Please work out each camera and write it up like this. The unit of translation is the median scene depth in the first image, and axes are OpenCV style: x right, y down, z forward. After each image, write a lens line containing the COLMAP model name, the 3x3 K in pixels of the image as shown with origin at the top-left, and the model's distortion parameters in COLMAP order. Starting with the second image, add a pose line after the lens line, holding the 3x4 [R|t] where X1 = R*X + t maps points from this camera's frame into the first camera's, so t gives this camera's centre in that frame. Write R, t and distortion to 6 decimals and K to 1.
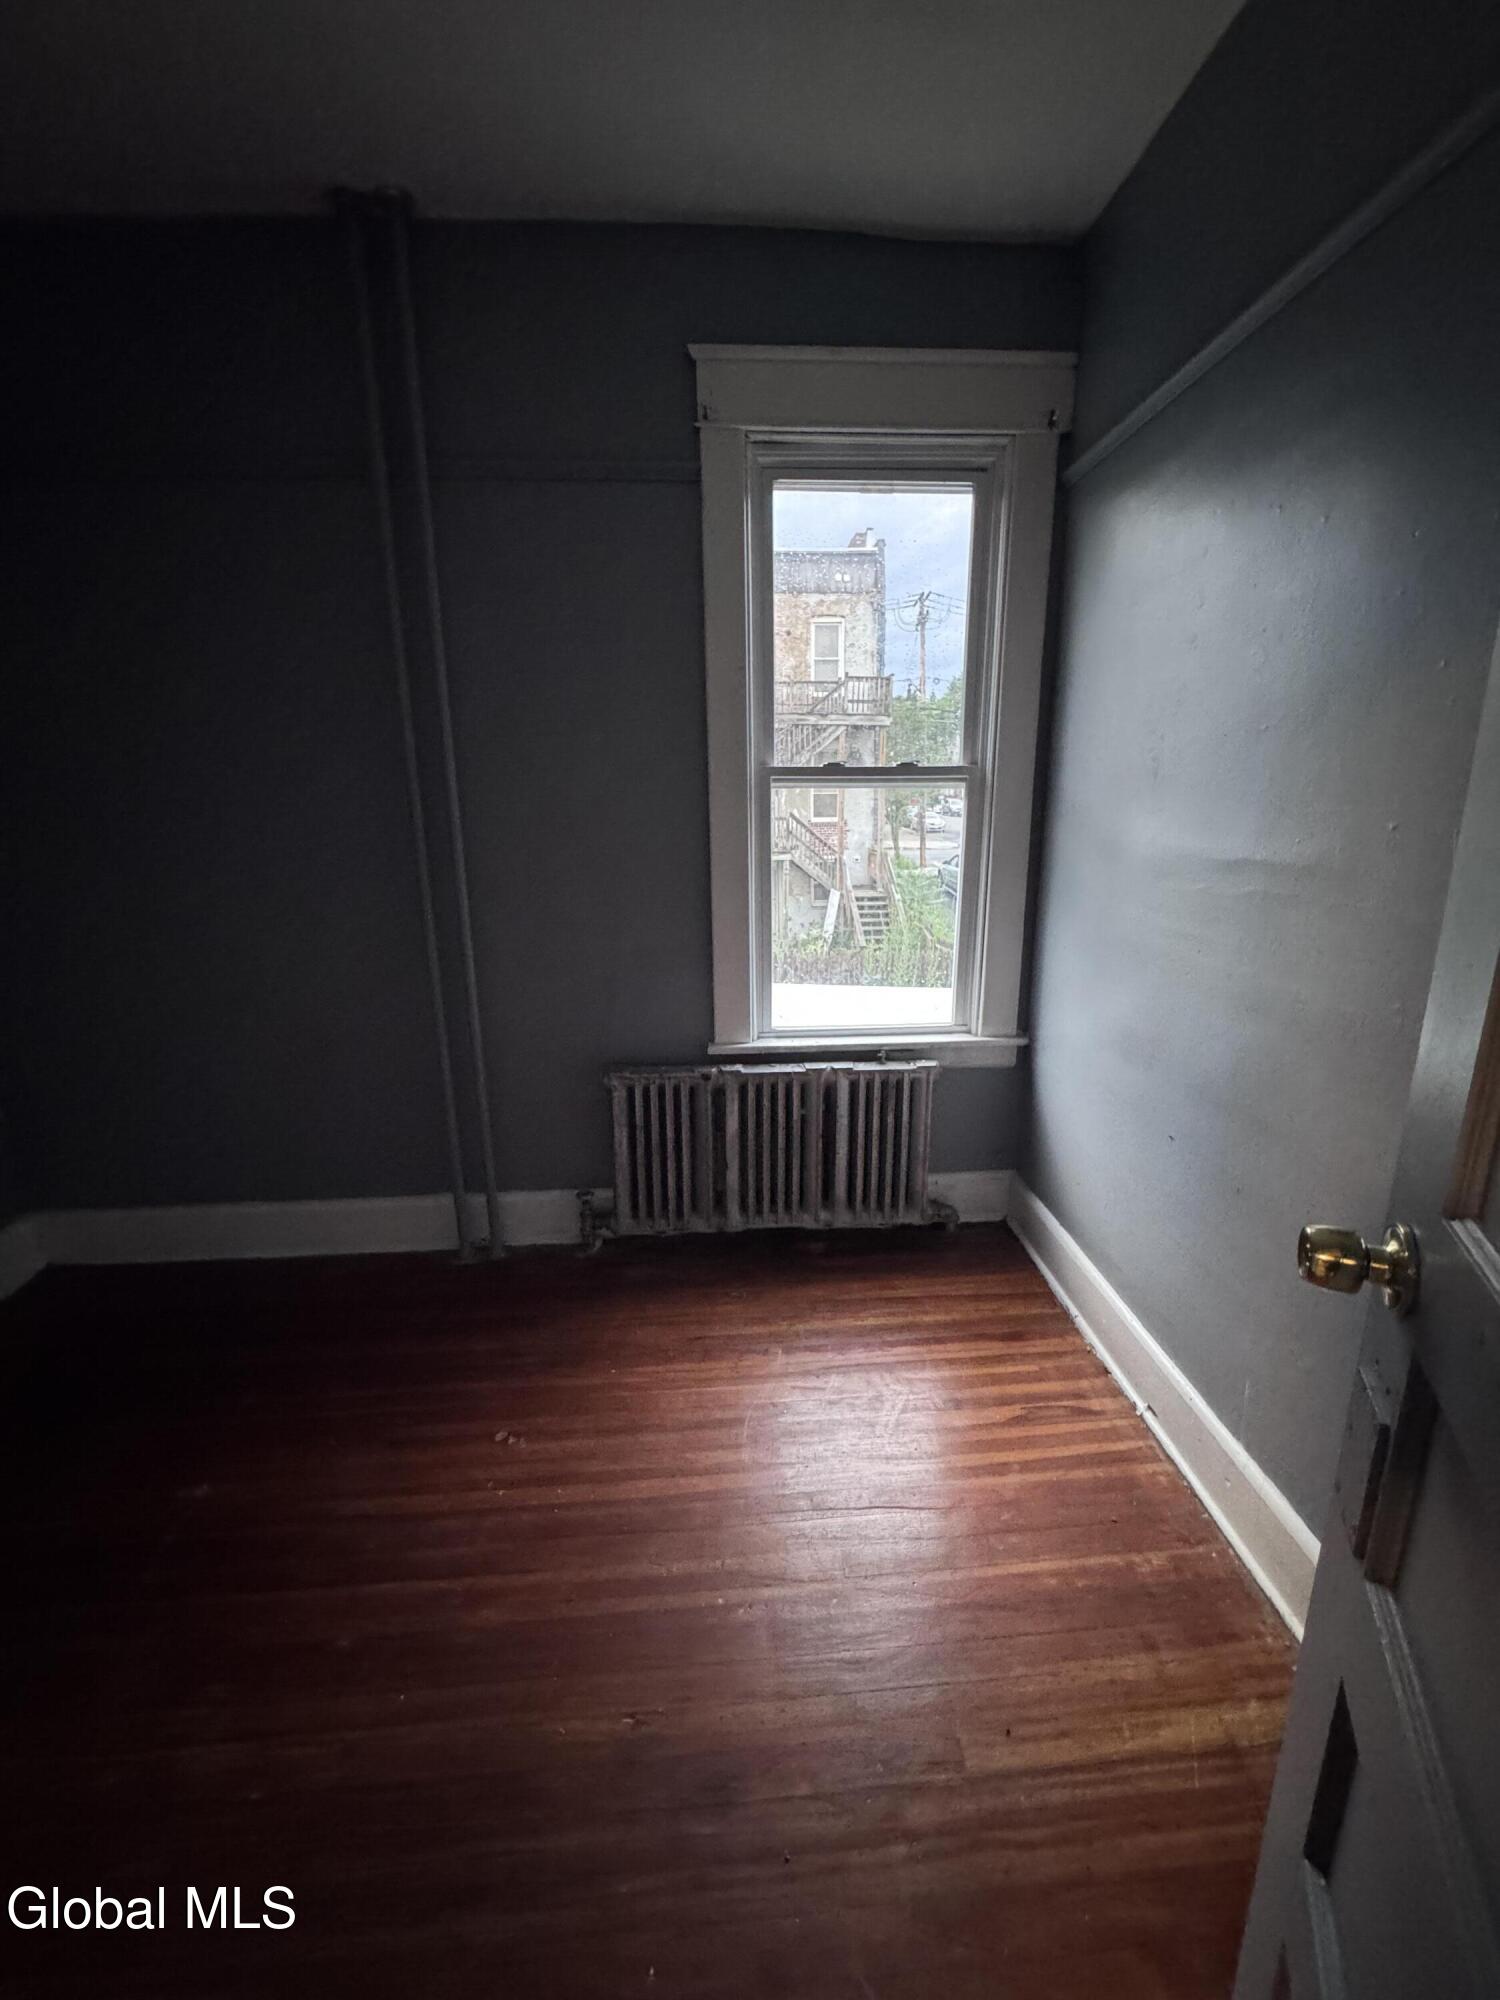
lens RADIAL K [[800.8, 0, 753.7], [0, 800.8, 999.2], [0, 0, 1]] dist [-0.002115, -0.000148]
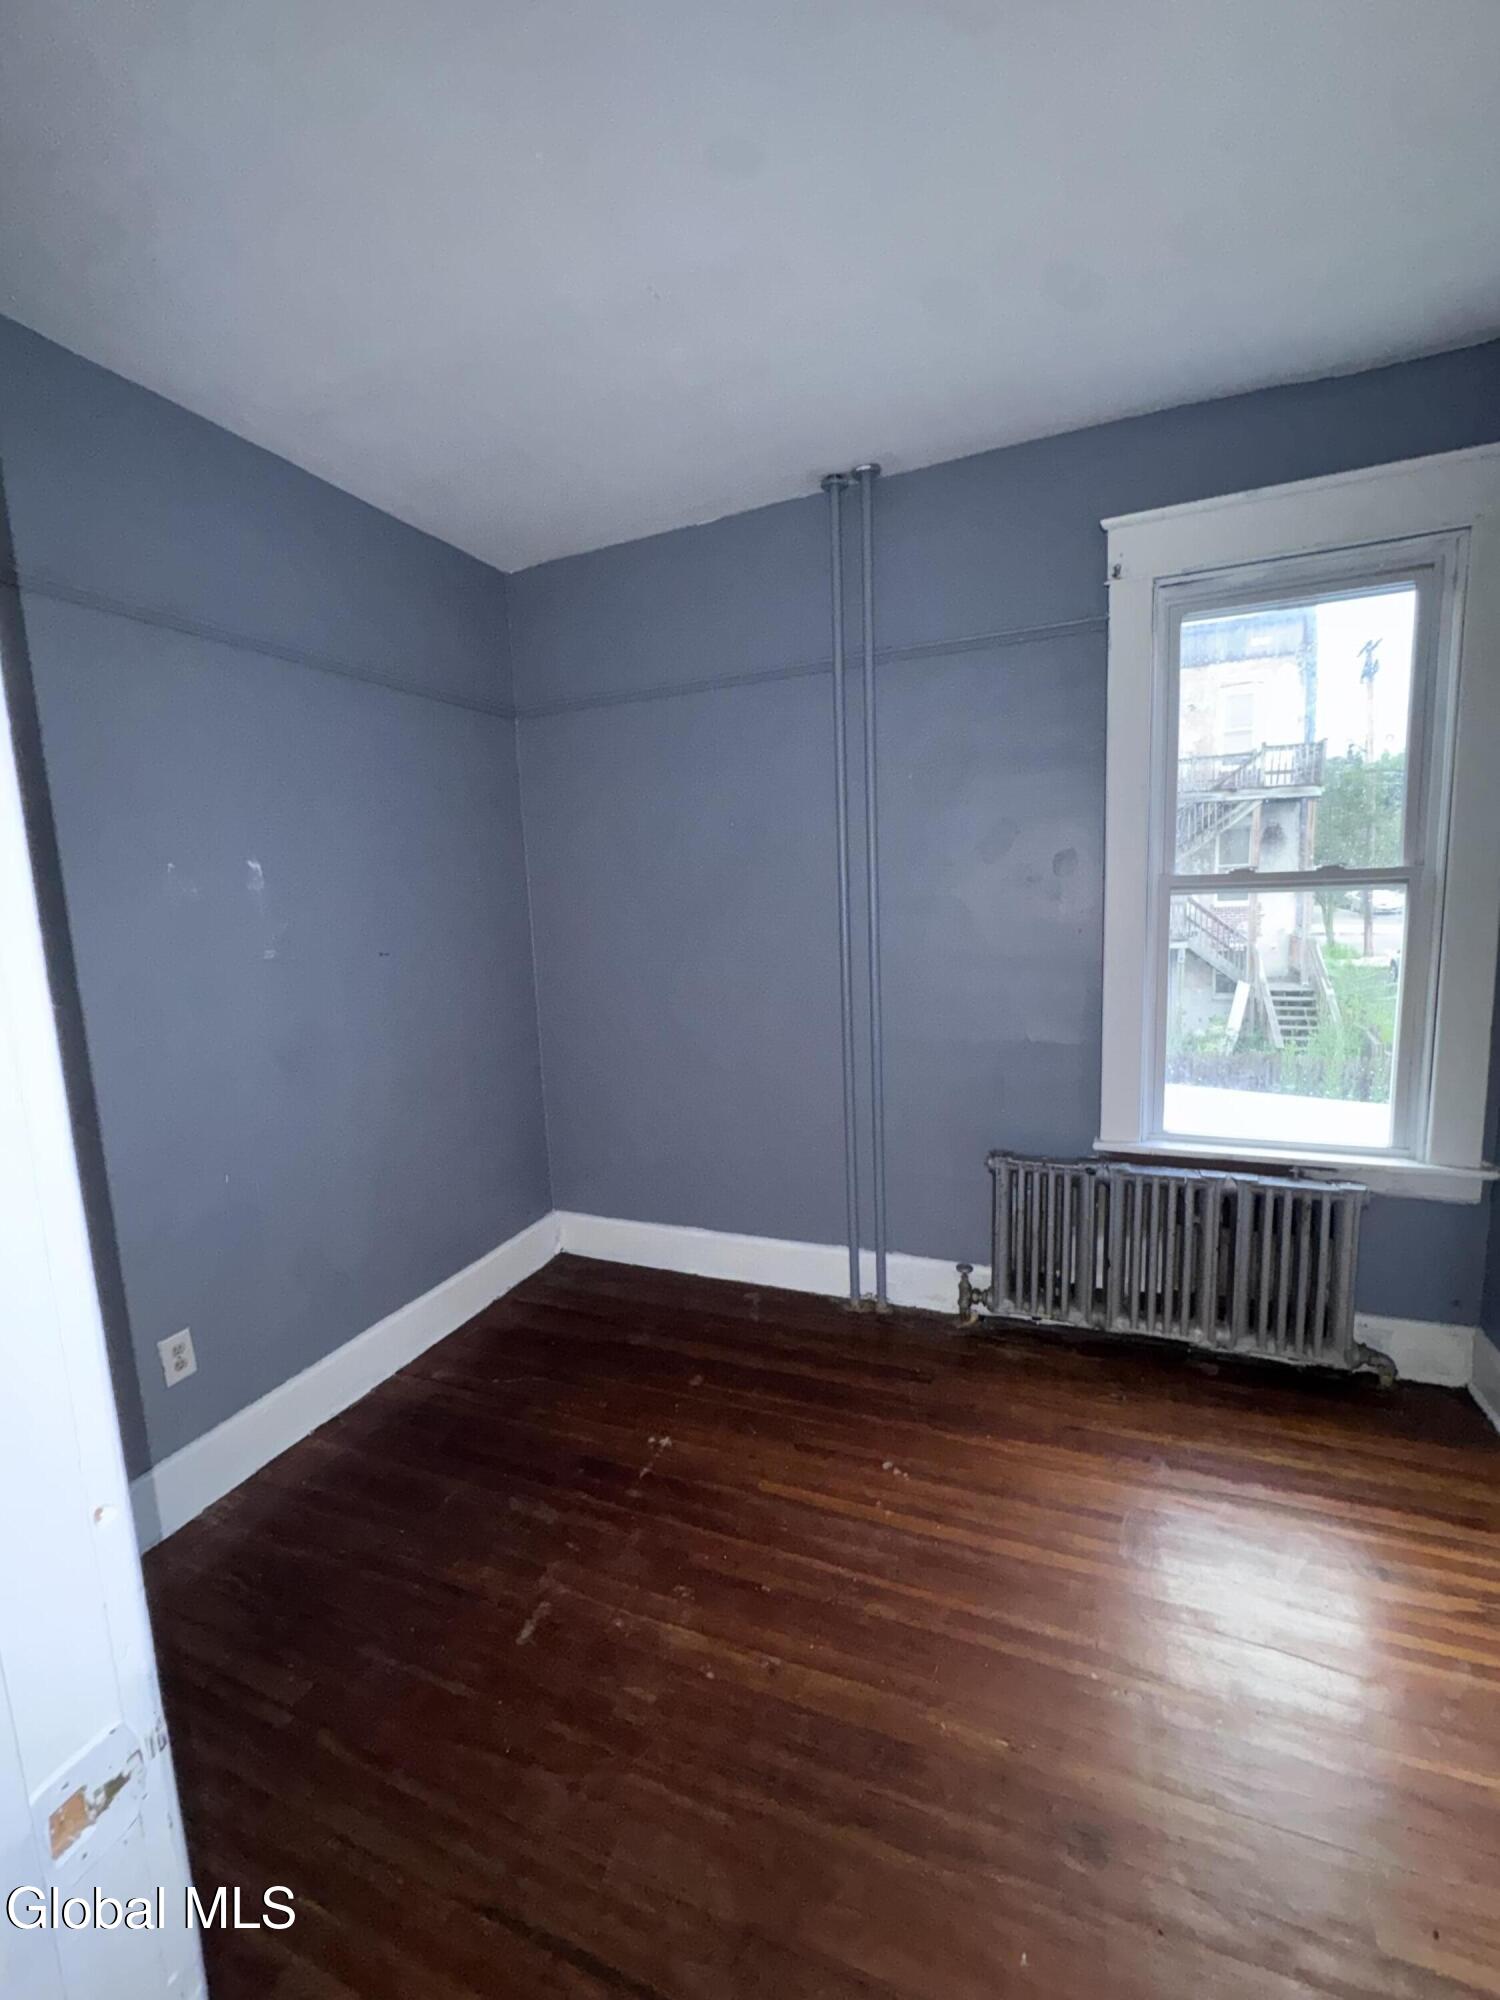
lens RADIAL K [[800.8, 0, 753.7], [0, 800.8, 999.2], [0, 0, 1]] dist [-0.002115, -0.000148]
pose [[0.900609, 0.031011, -0.433522, -0.010384], [-0.076392, 0.993218, -0.087653, 0.000182], [0.427863, 0.112058, 0.896870, -0.133638]]
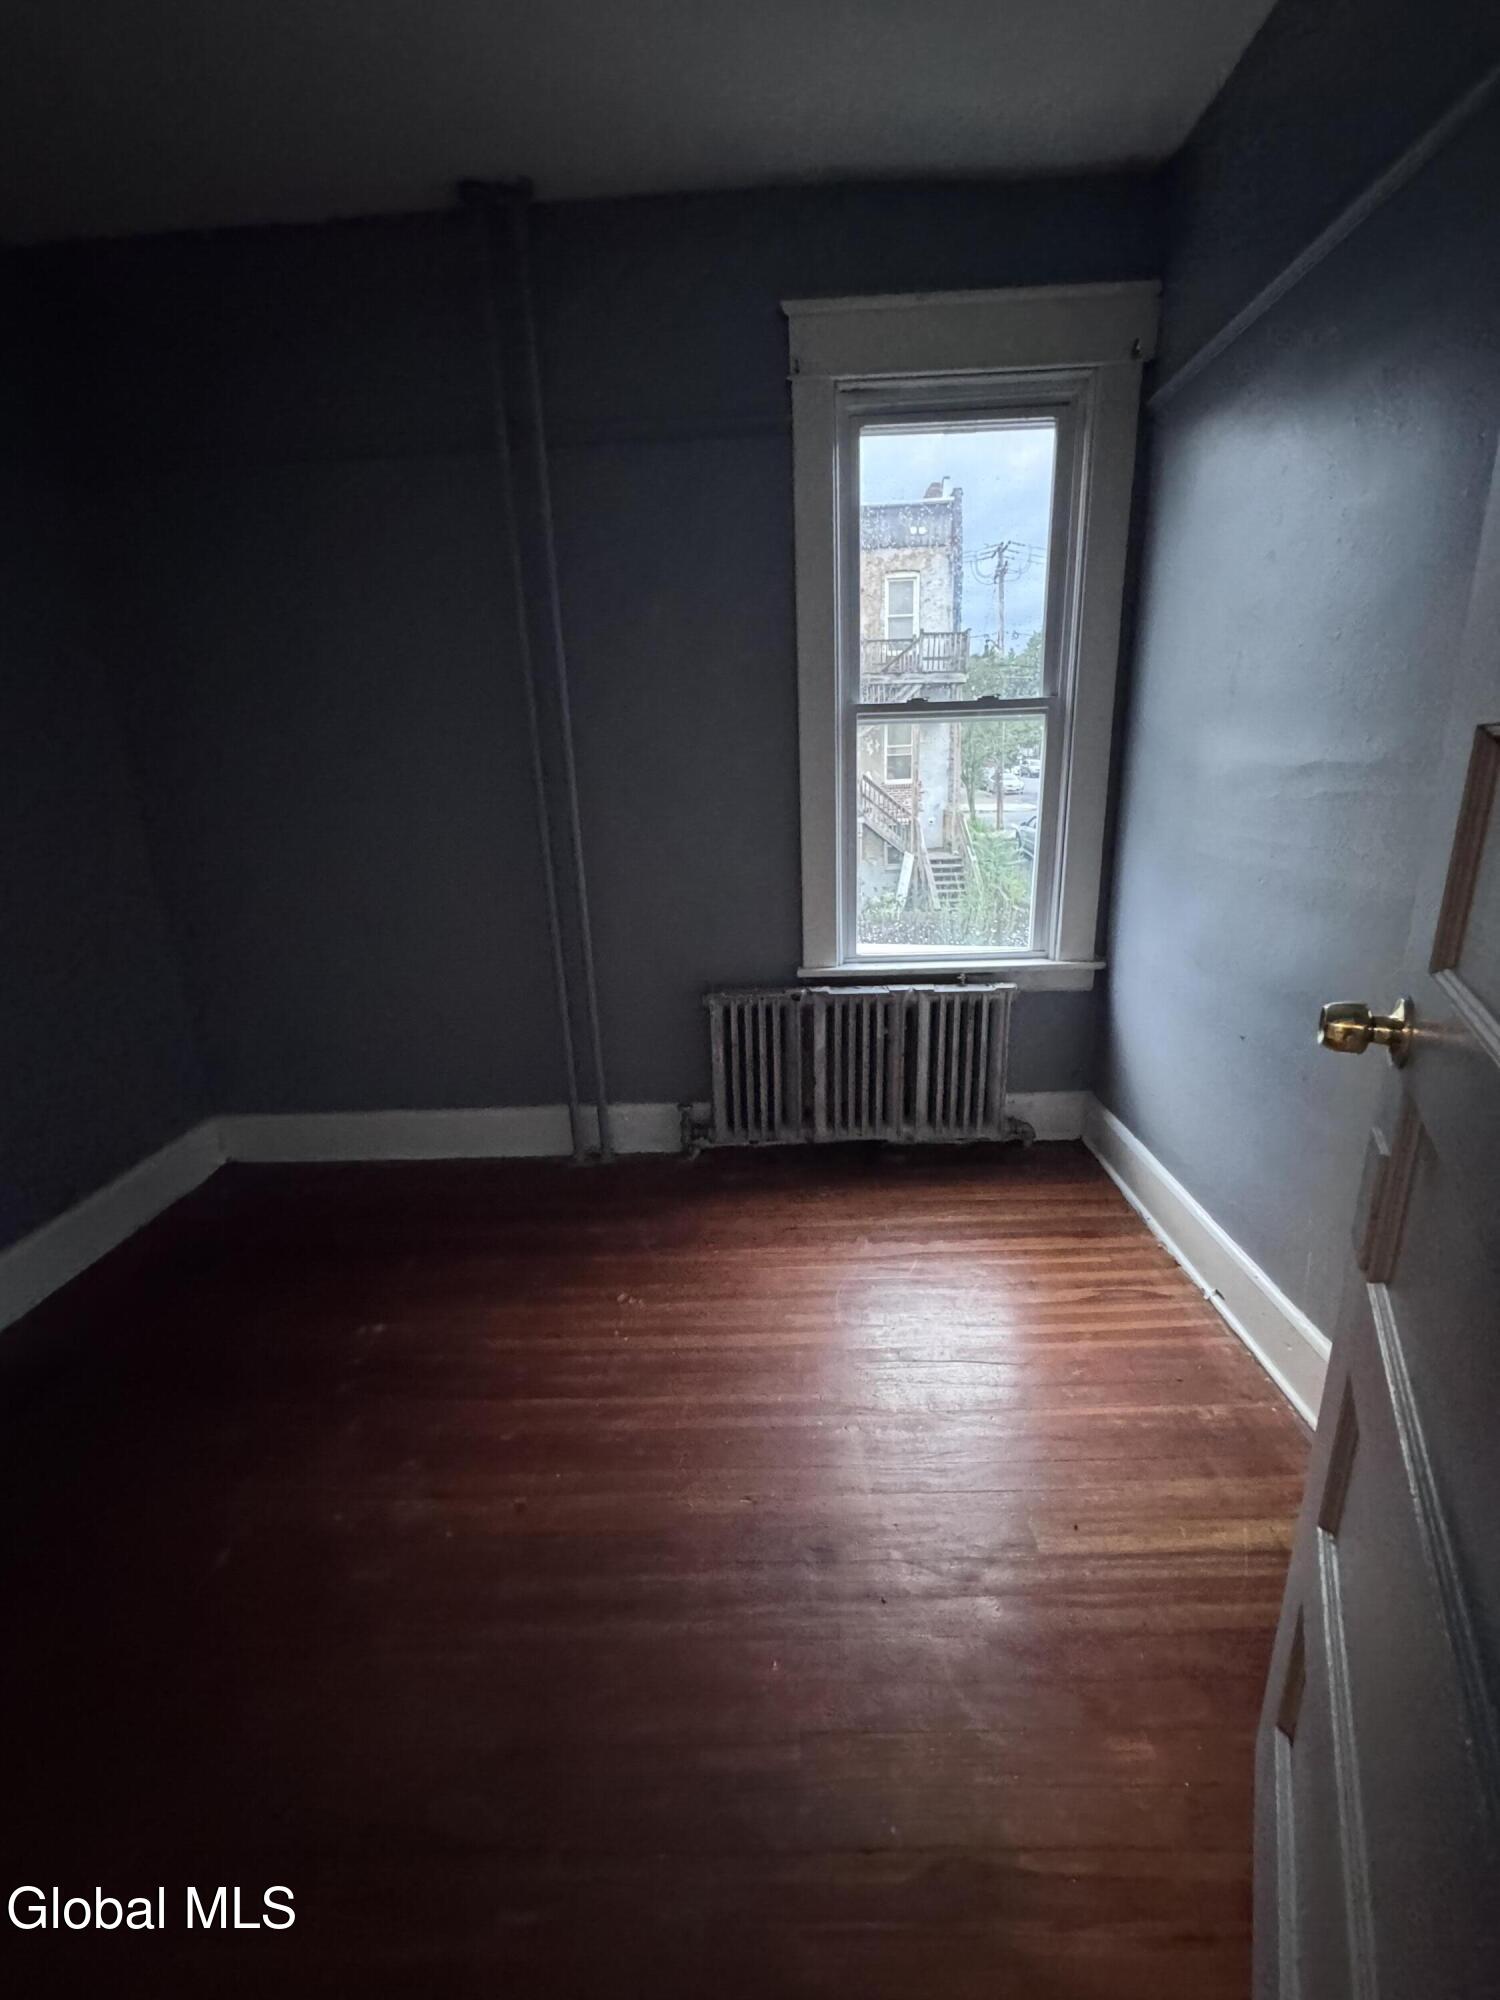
lens RADIAL K [[801.3, 0, 751.5], [0, 801.3, 998.0], [0, 0, 1]] dist [-0.001988, 0.000012]
pose [[0.995863, -0.000600, -0.090863, -0.020716], [0.003861, 0.999354, 0.035719, 0.058230], [0.090783, -0.035922, 0.995223, -0.080952]]
